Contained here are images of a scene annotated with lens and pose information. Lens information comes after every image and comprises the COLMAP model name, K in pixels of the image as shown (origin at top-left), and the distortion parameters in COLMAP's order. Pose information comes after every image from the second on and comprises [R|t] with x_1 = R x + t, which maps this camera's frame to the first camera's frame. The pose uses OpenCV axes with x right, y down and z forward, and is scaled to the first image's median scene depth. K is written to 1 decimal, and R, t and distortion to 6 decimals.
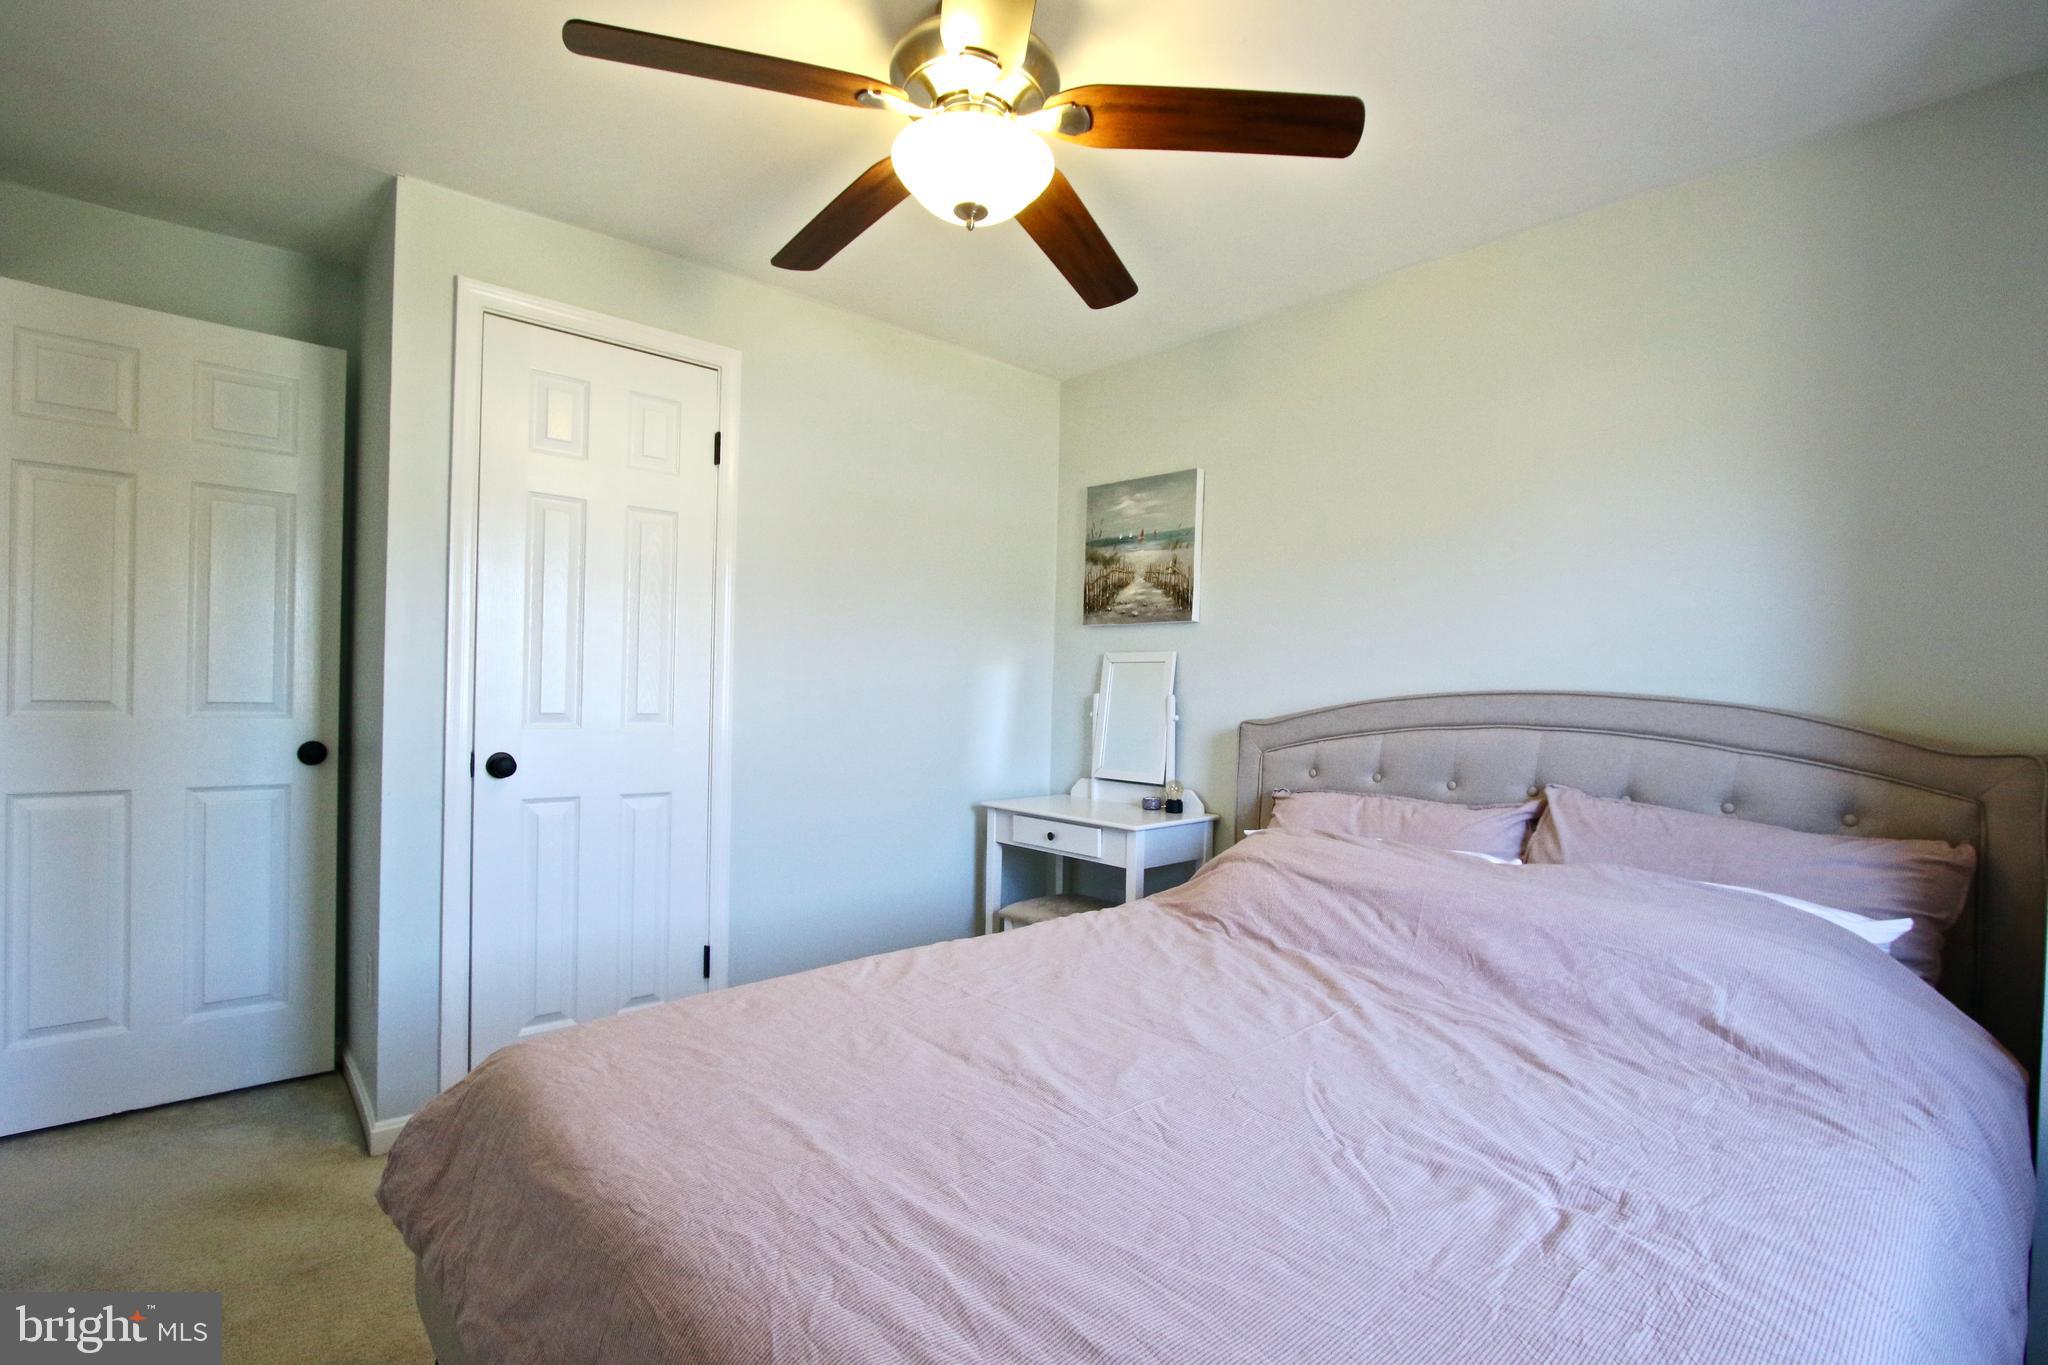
lens RADIAL K [[950.6, 0, 1022.9], [0, 950.6, 698.4], [0, 0, 1]] dist [-0.015883, 0.001895]
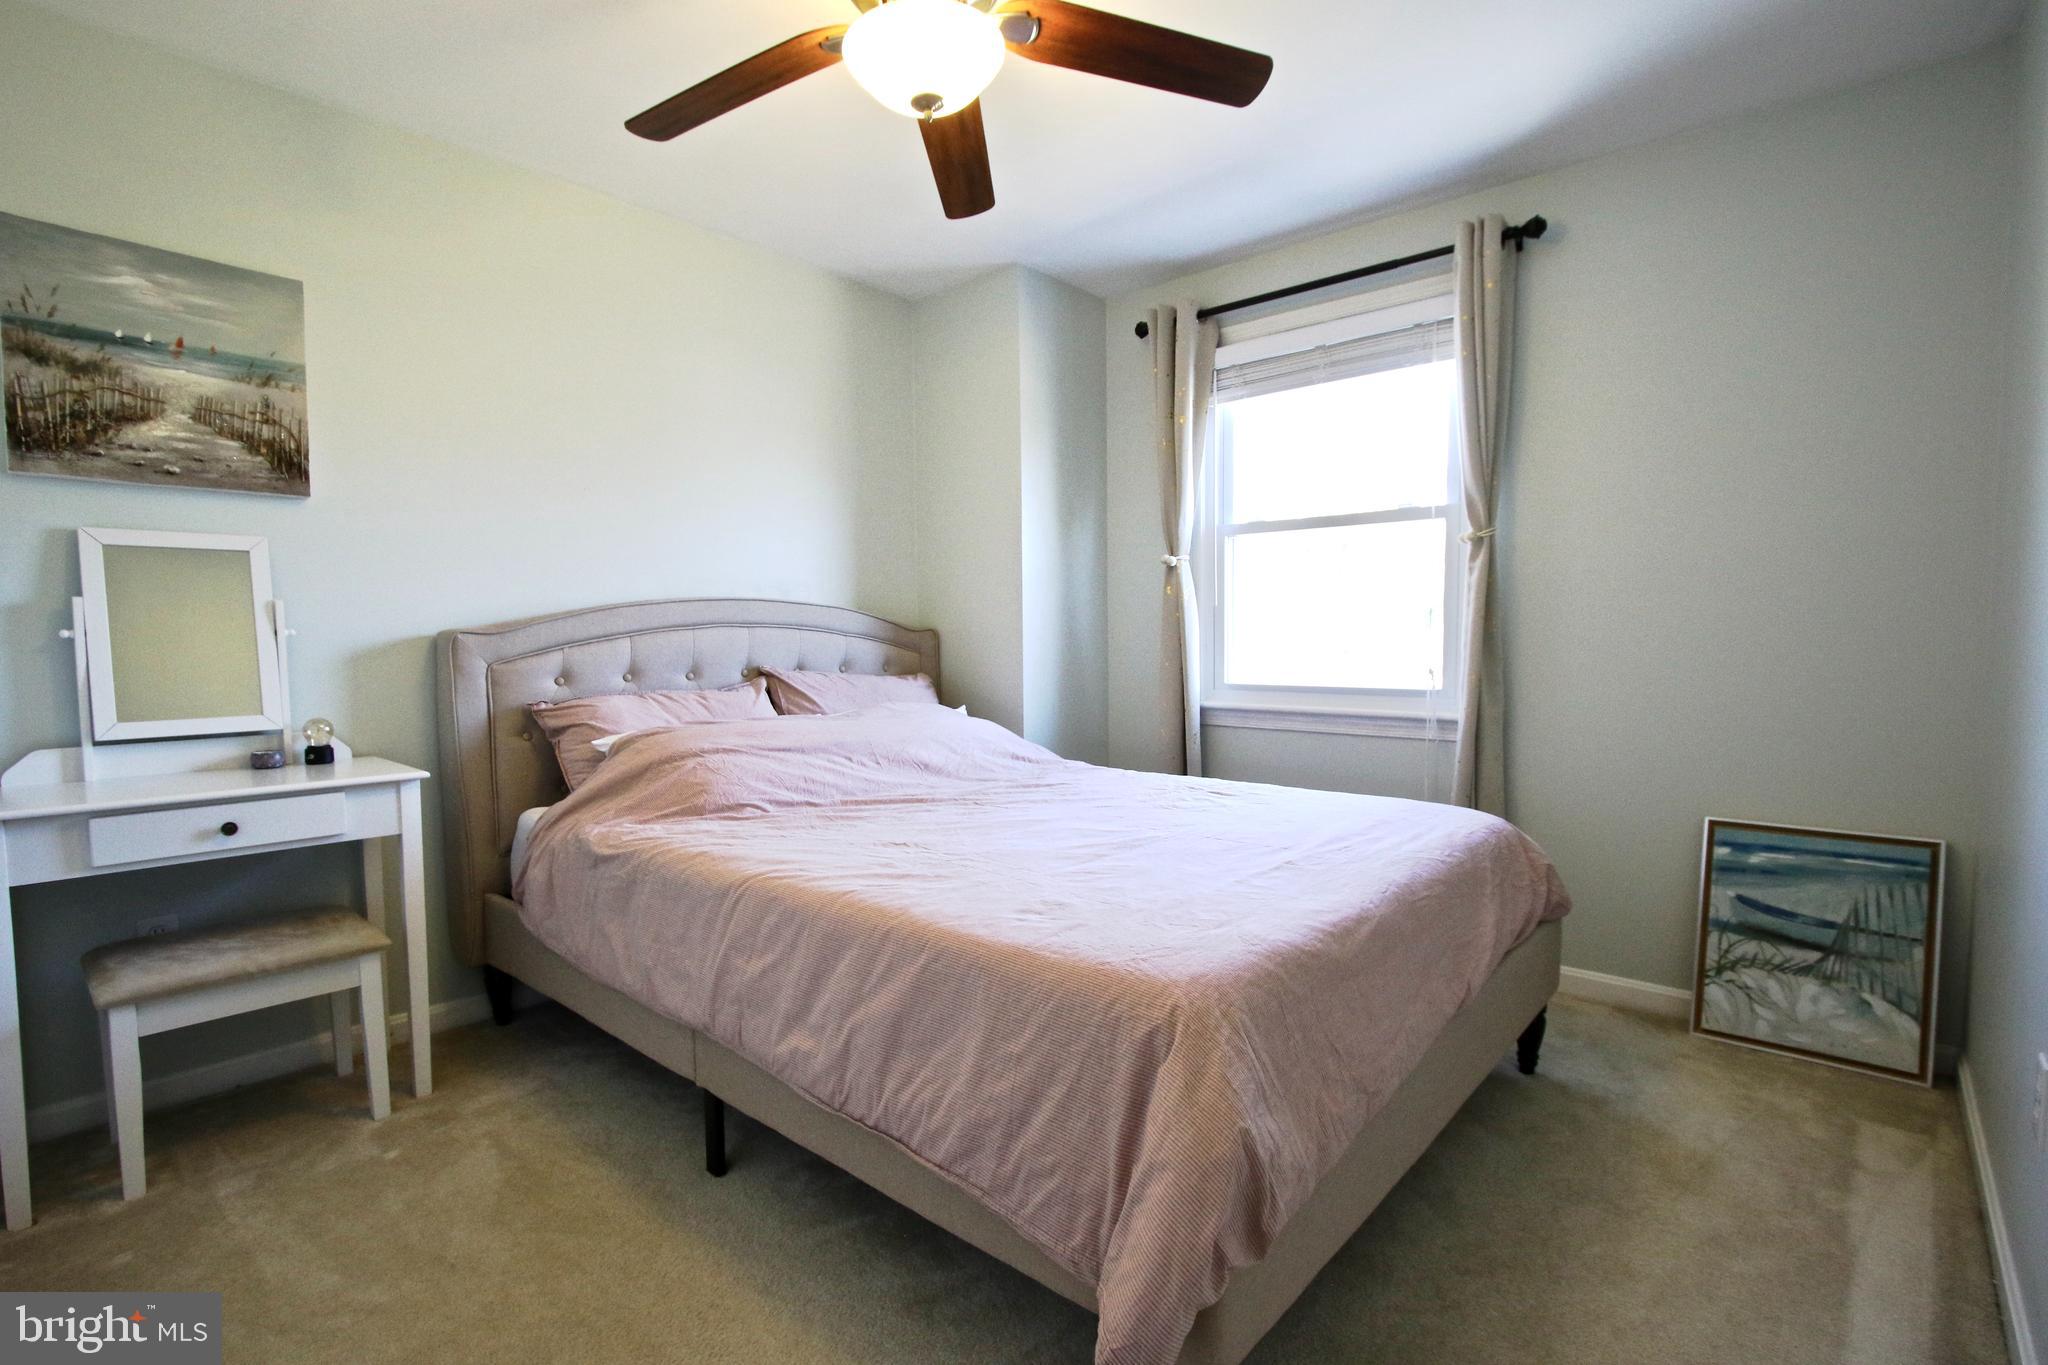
lens RADIAL K [[950.6, 0, 1022.9], [0, 950.6, 698.4], [0, 0, 1]] dist [-0.015883, 0.001895]
pose [[-0.106009, -0.087660, 0.990494, -0.588297], [0.012037, 0.995921, 0.089428, 0.012883], [-0.994292, 0.021403, -0.104521, 0.528771]]
